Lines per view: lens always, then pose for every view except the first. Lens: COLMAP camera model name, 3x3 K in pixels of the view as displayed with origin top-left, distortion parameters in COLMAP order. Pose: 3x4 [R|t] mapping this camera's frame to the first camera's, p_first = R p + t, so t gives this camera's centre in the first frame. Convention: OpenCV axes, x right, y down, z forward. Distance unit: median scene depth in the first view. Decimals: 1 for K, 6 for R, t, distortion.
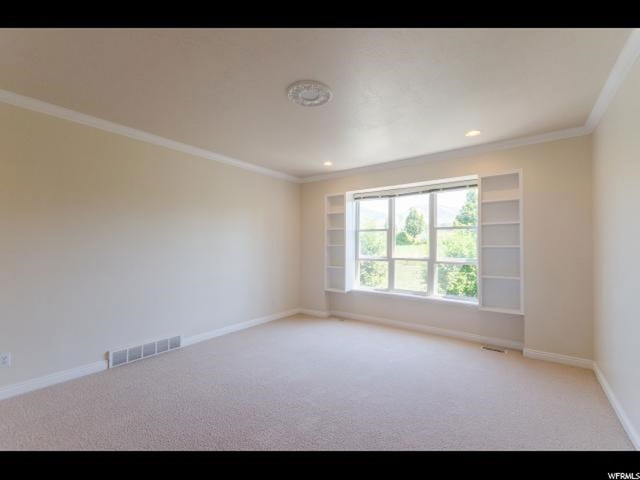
lens RADIAL K [[275.3, 0, 320.0], [0, 275.3, 240.0], [0, 0, 1]] dist [0.001287, 0.000187]
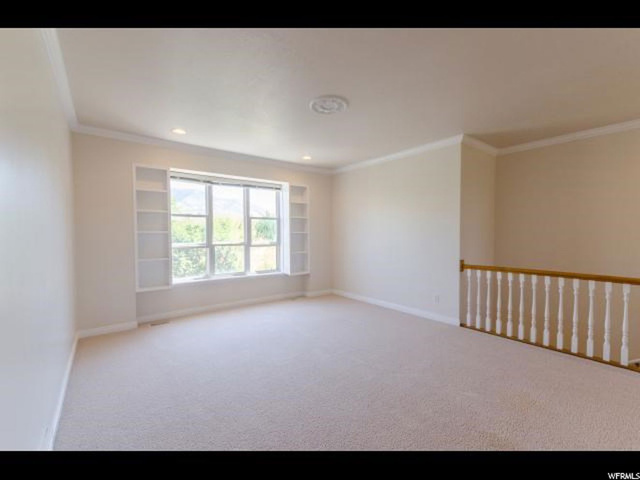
lens RADIAL K [[275.3, 0, 320.0], [0, 275.3, 240.0], [0, 0, 1]] dist [0.001287, 0.000187]
pose [[0.275548, -0.024534, 0.960974, -0.605851], [-0.012303, 0.999502, 0.029045, 0.014428], [-0.961209, -0.019827, 0.275109, 0.342992]]
